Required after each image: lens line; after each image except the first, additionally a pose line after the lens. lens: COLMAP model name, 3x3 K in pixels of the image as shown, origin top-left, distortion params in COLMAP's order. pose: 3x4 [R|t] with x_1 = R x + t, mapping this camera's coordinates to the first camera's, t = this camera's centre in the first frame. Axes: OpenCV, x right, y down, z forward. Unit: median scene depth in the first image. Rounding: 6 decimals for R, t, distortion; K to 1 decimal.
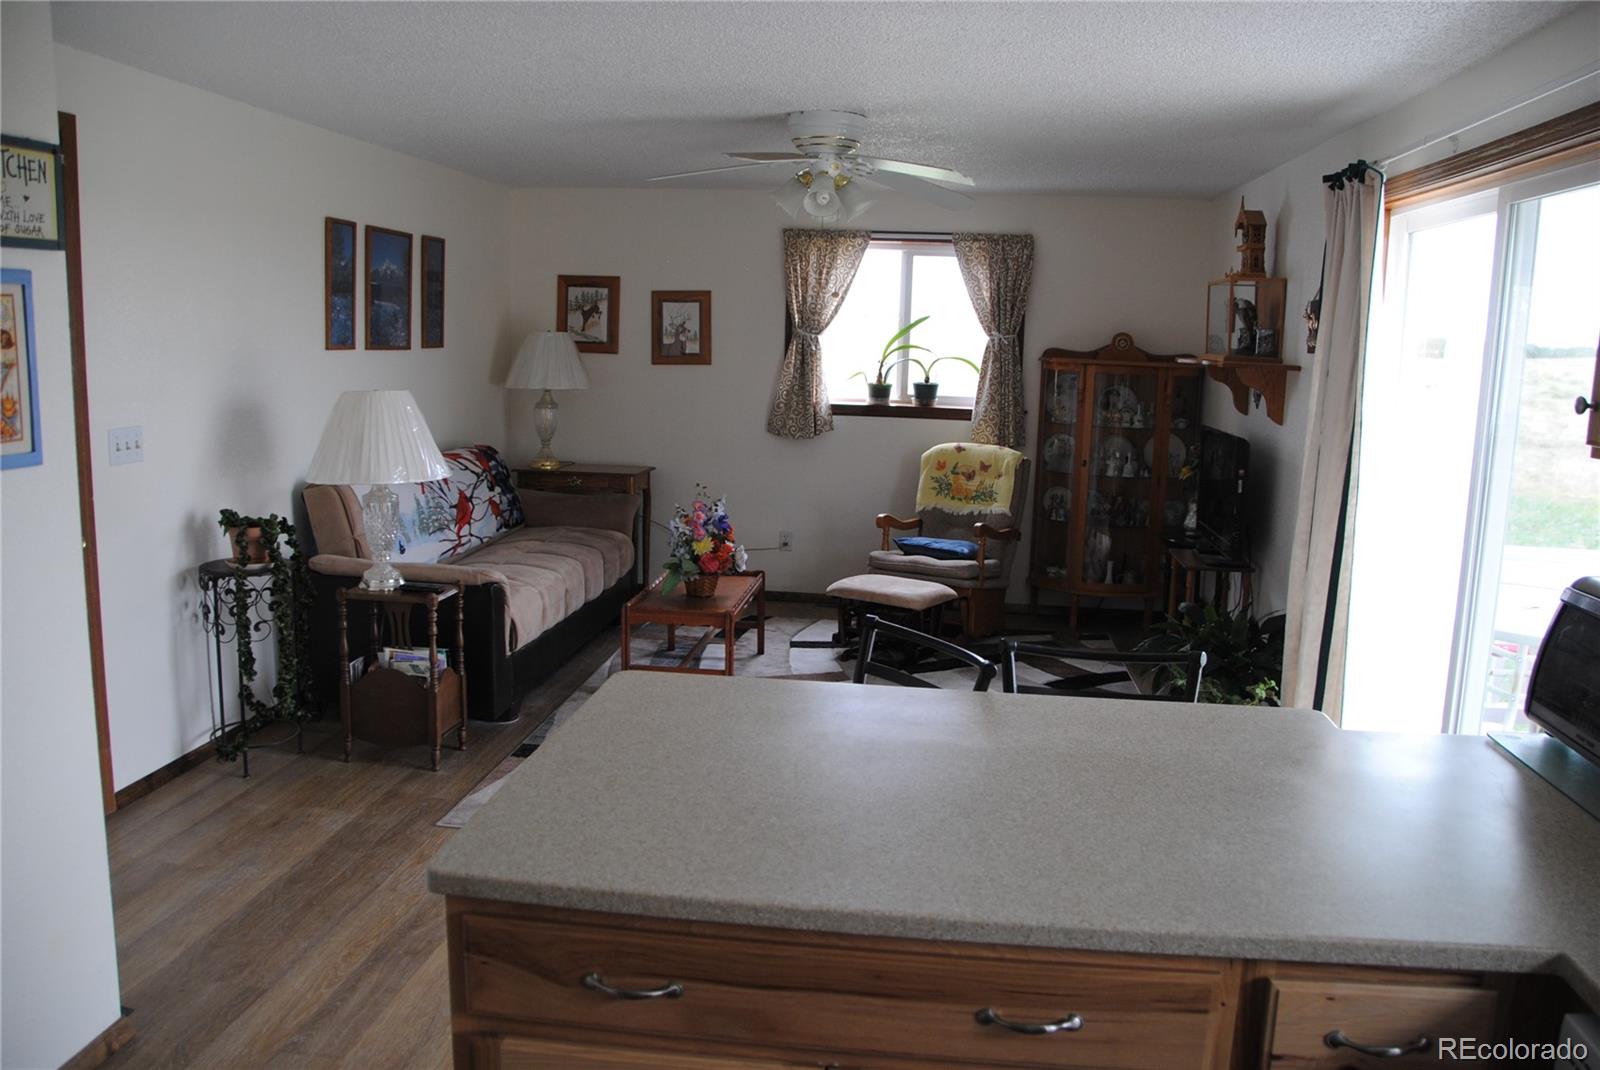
lens RADIAL K [[1226.8, 0, 800.0], [0, 1226.8, 535.0], [0, 0, 1]] dist [-0.174626, 0.107042]
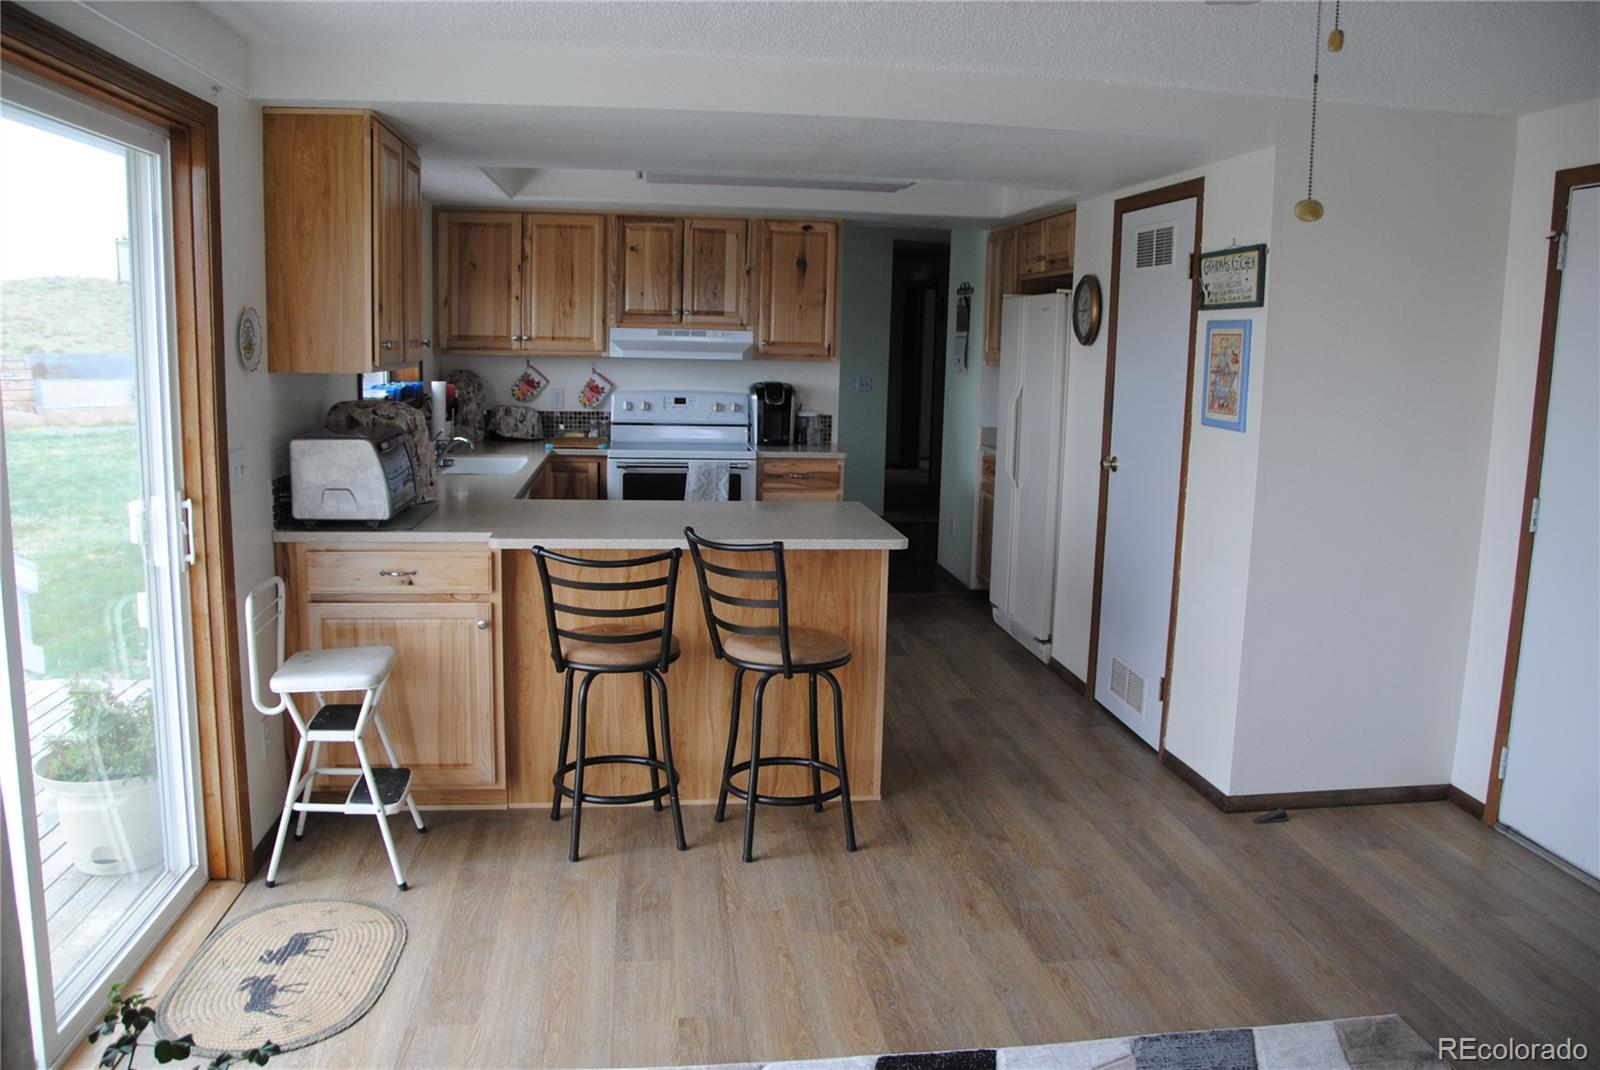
lens RADIAL K [[1226.8, 0, 800.0], [0, 1226.8, 535.0], [0, 0, 1]] dist [-0.174626, 0.107042]
pose [[-0.968164, -0.012814, -0.249987, 0.433285], [-0.091988, 0.947022, 0.307713, -0.412827], [0.232800, 0.320912, -0.918052, 2.591543]]
